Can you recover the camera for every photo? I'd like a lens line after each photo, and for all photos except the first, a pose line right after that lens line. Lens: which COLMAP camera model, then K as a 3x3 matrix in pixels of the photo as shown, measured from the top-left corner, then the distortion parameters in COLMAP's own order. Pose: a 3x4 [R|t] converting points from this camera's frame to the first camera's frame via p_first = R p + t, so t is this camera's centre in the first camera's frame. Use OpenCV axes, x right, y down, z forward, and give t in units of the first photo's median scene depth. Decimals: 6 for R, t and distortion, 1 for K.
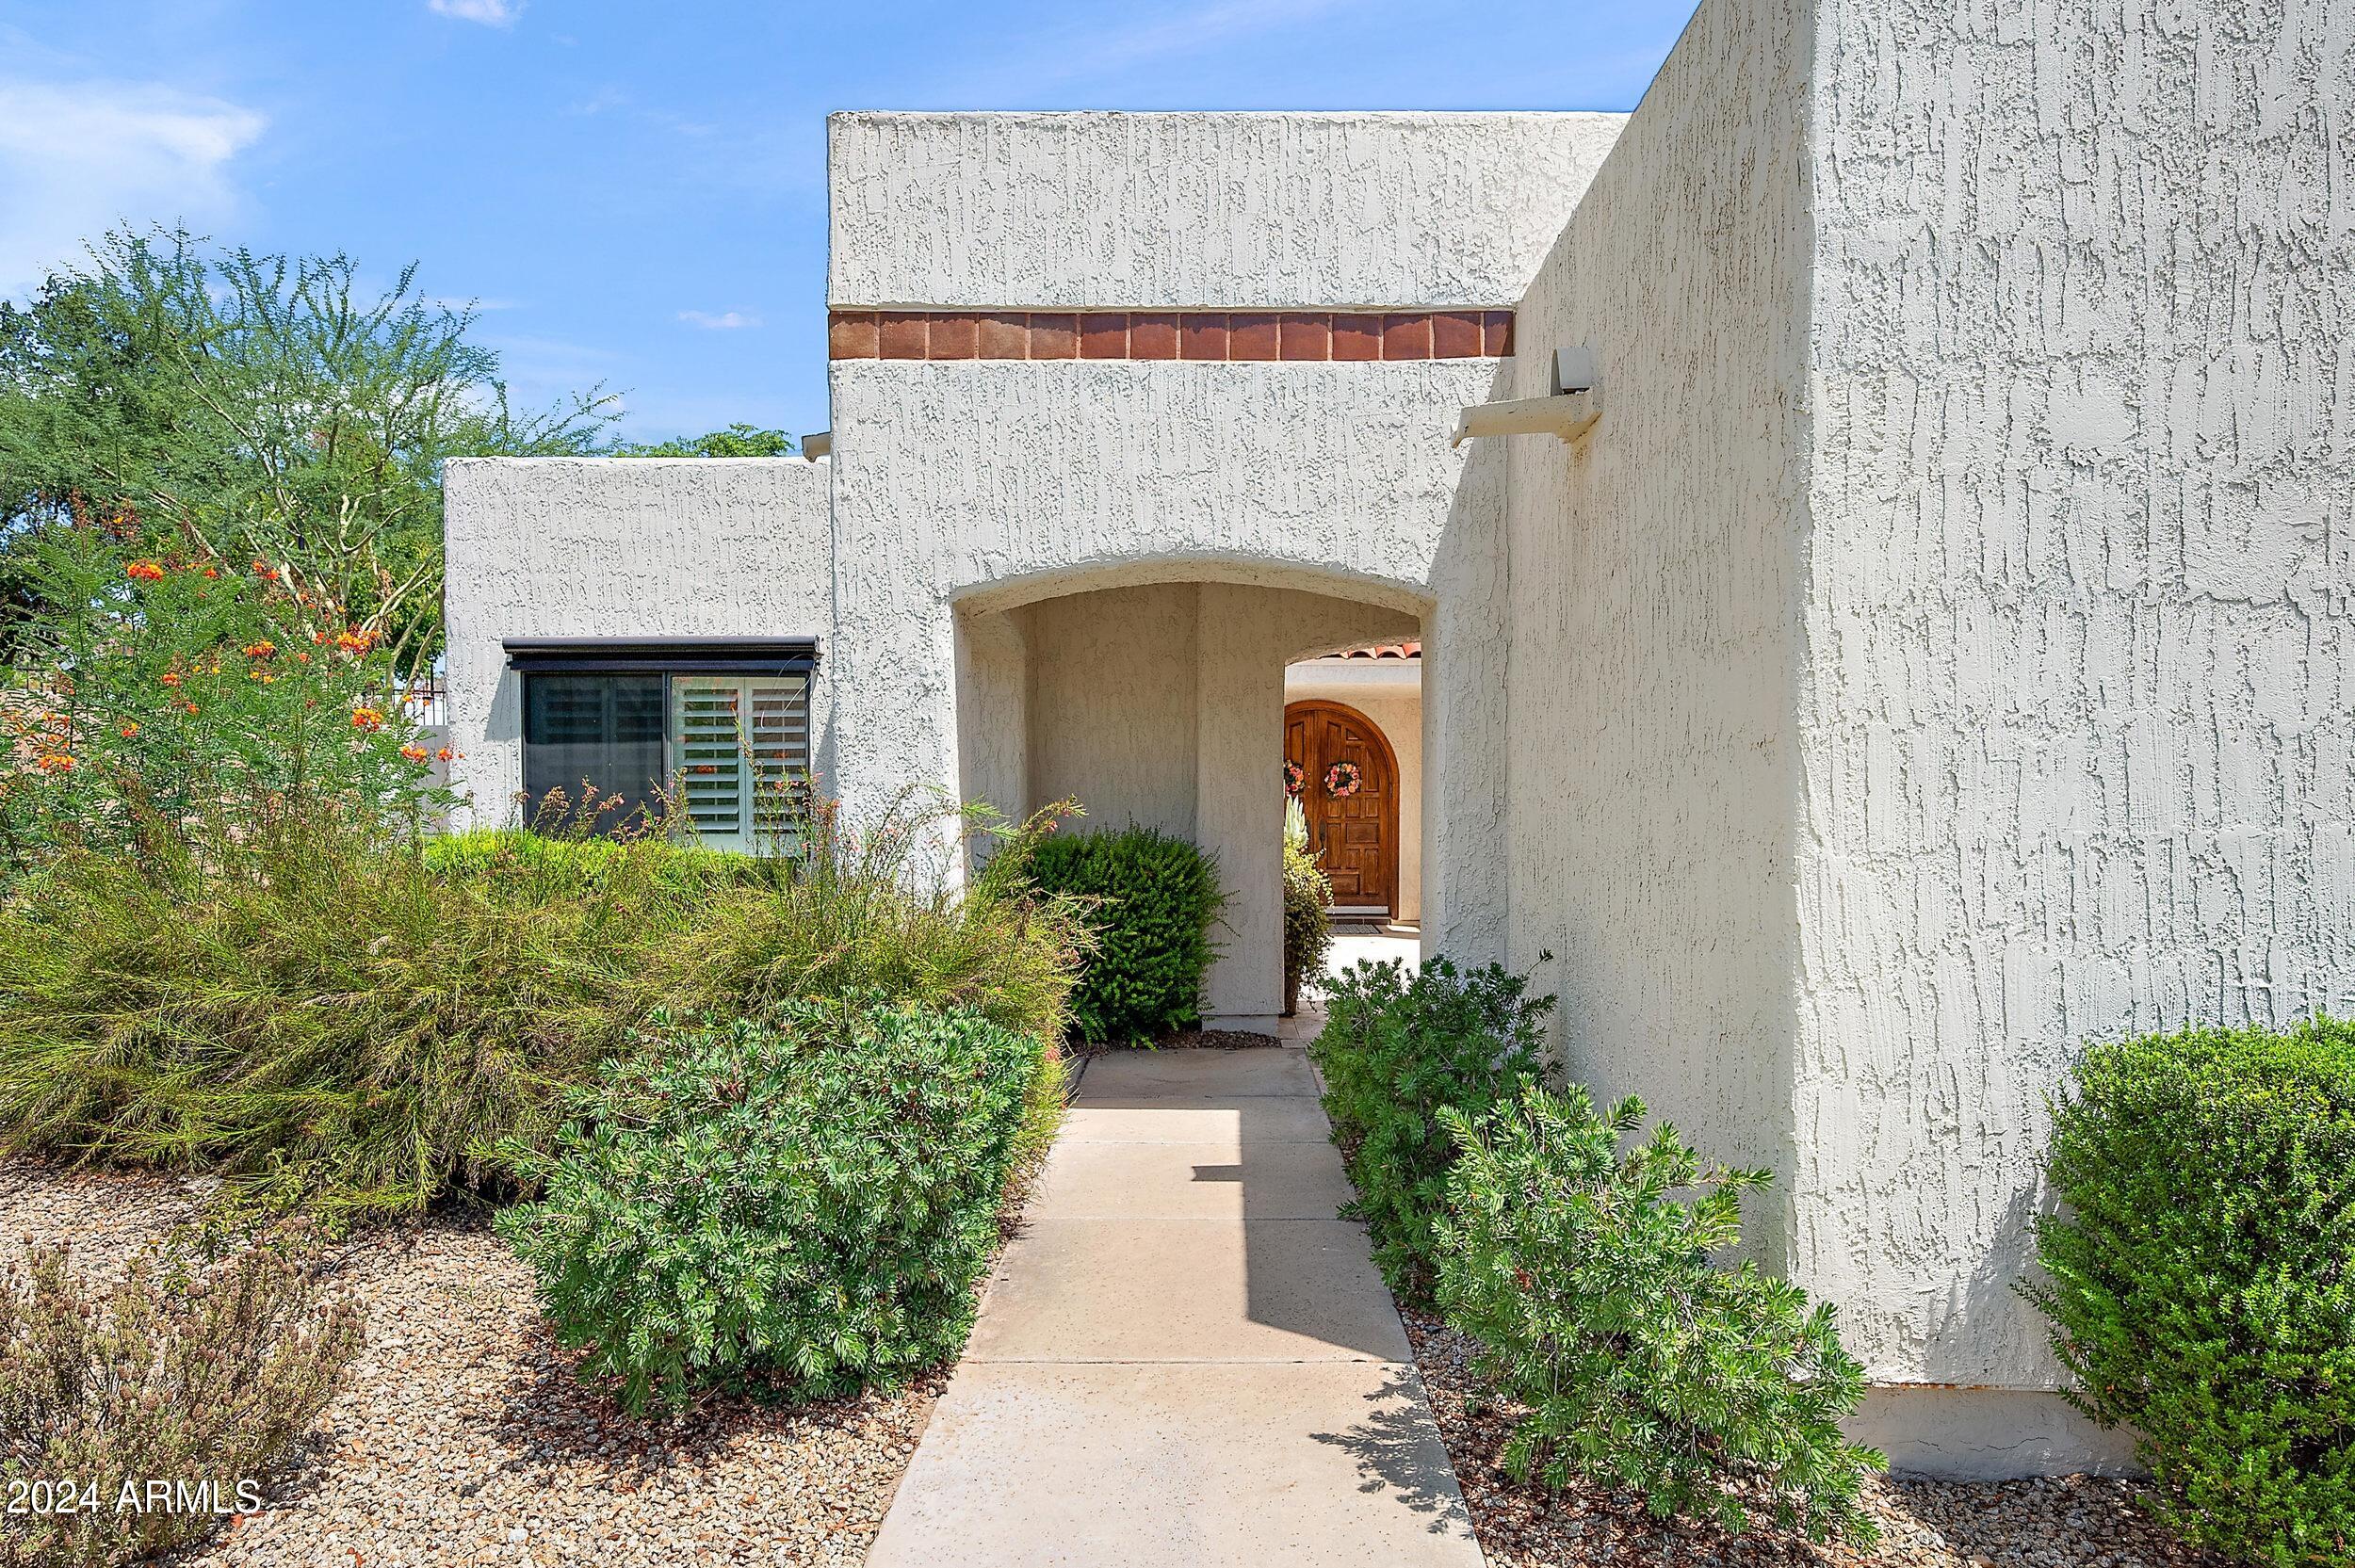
lens RADIAL K [[1301.9, 0, 1176.0], [0, 1301.9, 787.6], [0, 0, 1]] dist [0.000096, -0.000002]
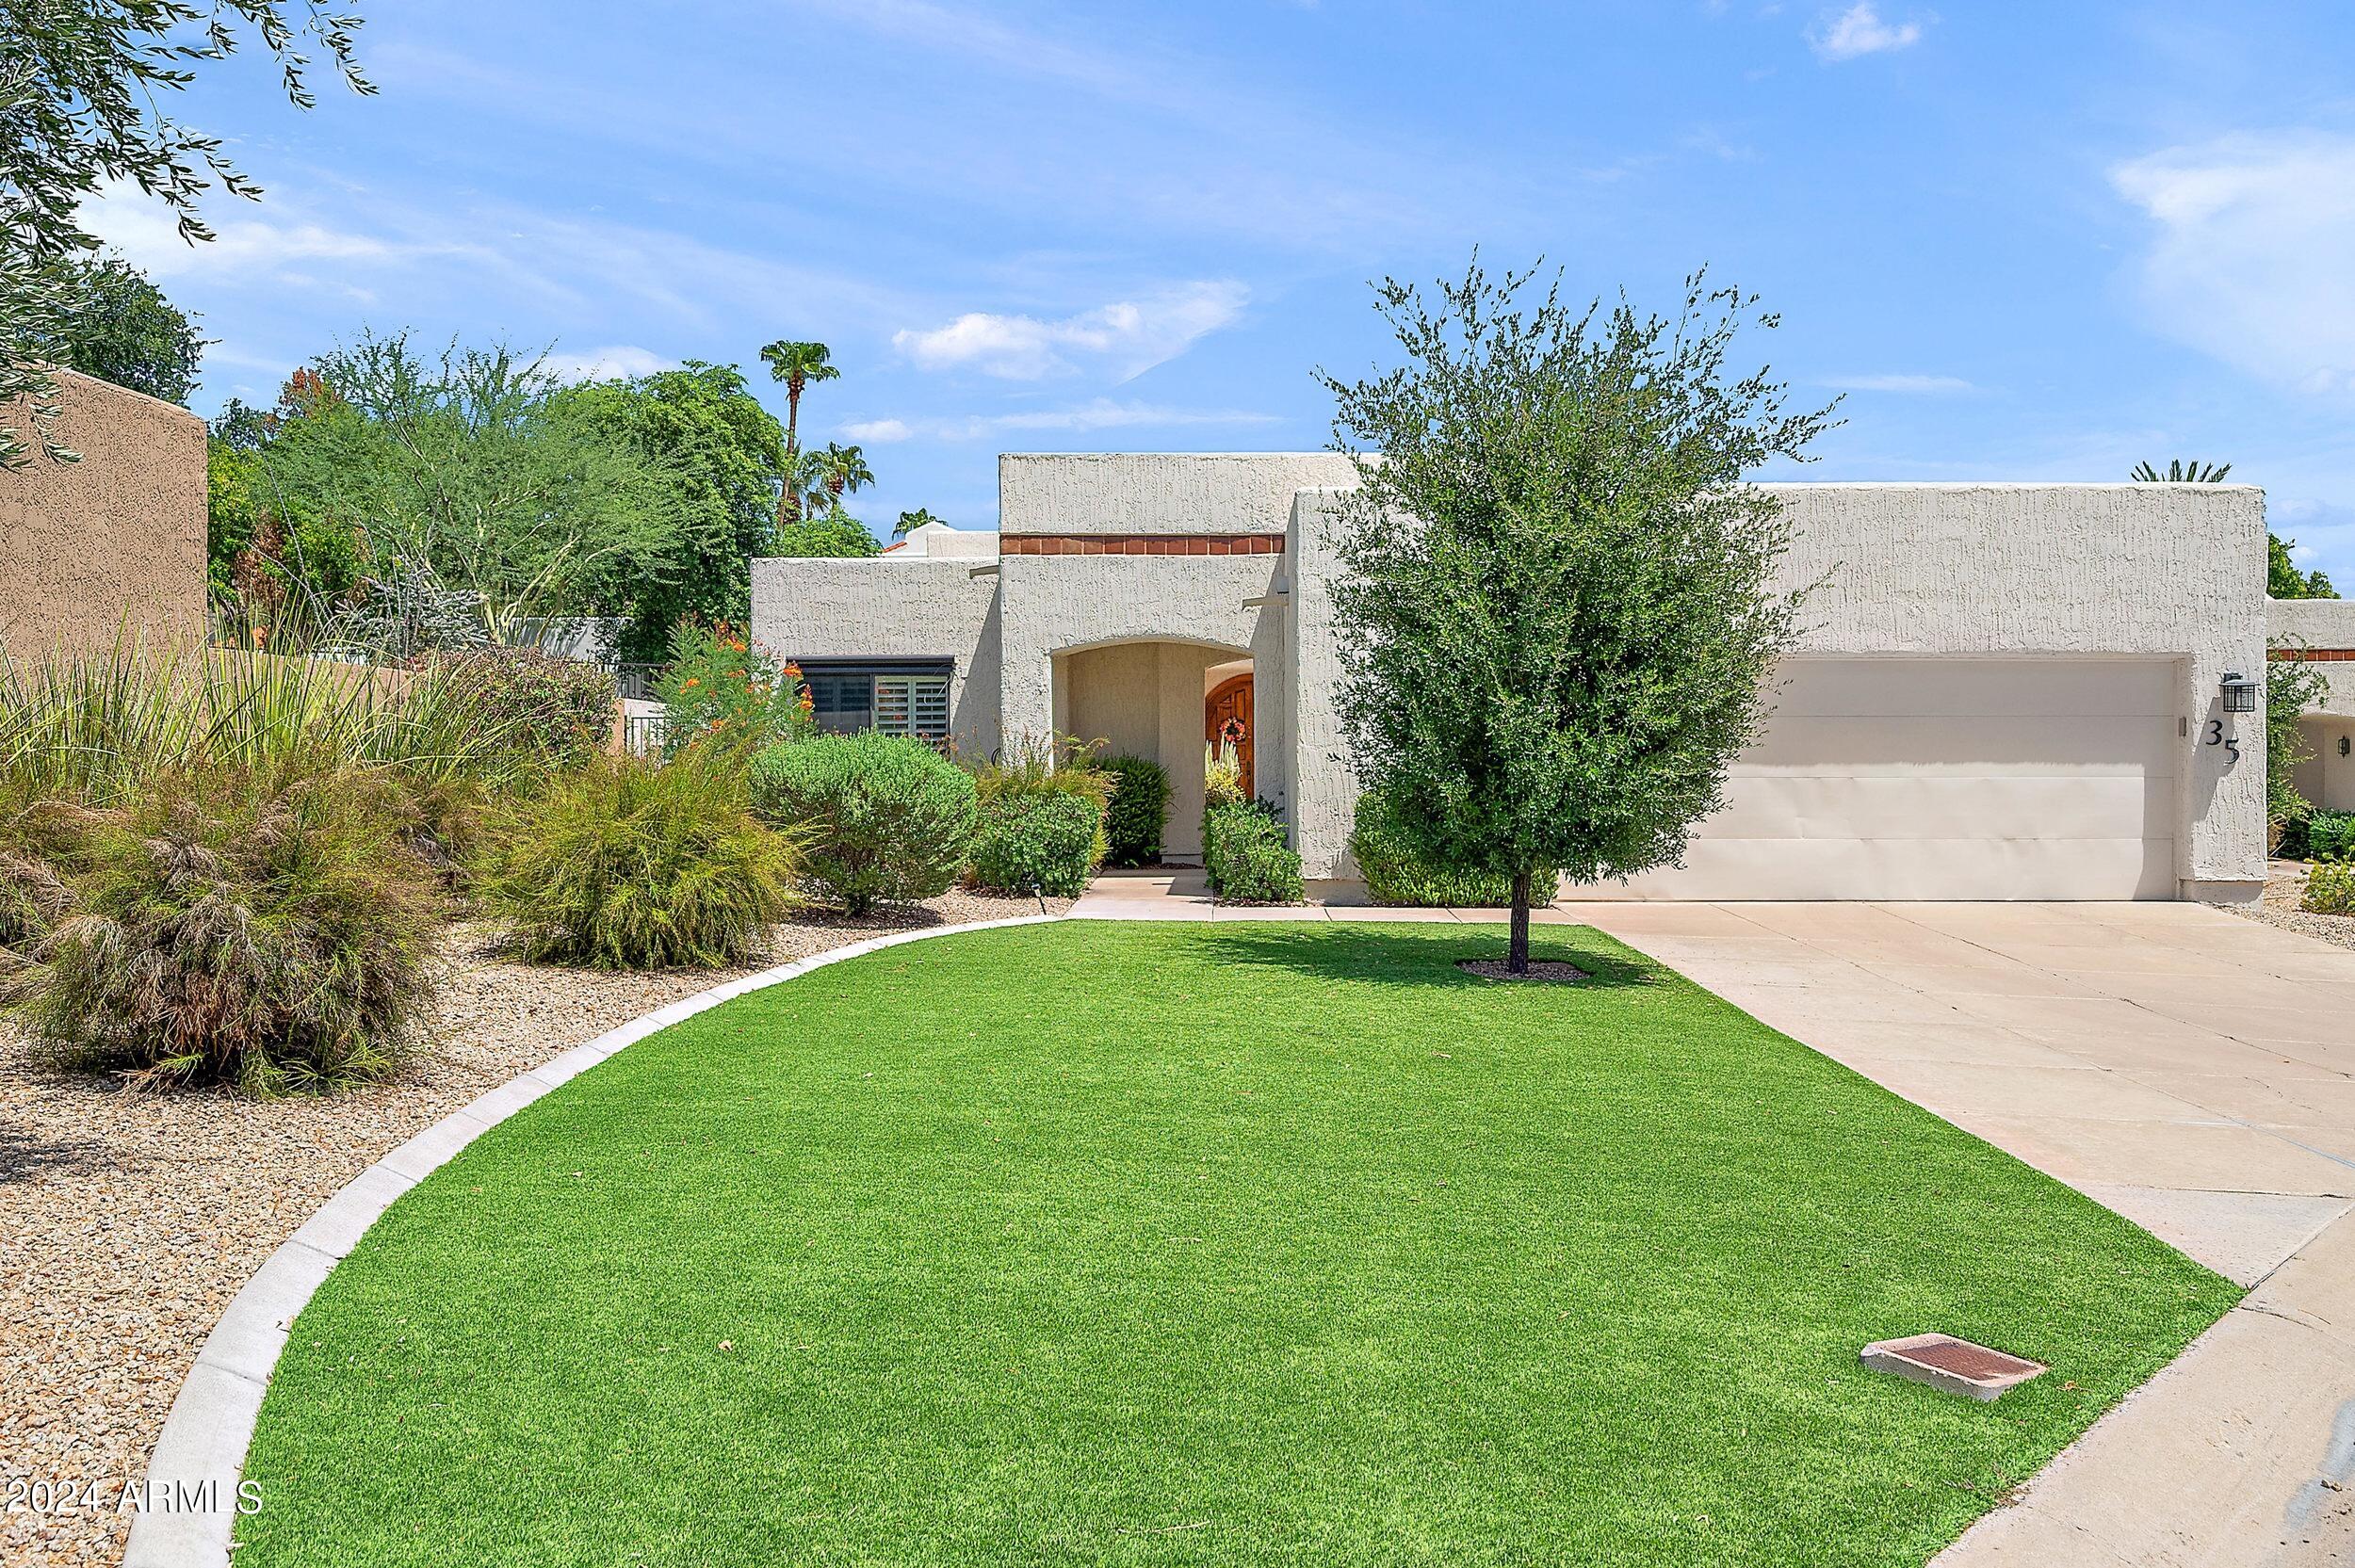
lens RADIAL K [[1766.2, 0, 1180.5], [0, 1766.2, 775.0], [0, 0, 1]] dist [-0.003937, -0.000969]
pose [[0.999942, -0.004716, 0.009637, 0.029891], [0.004574, 0.999882, 0.014688, 0.027691], [-0.009705, -0.014643, 0.999846, -2.048341]]
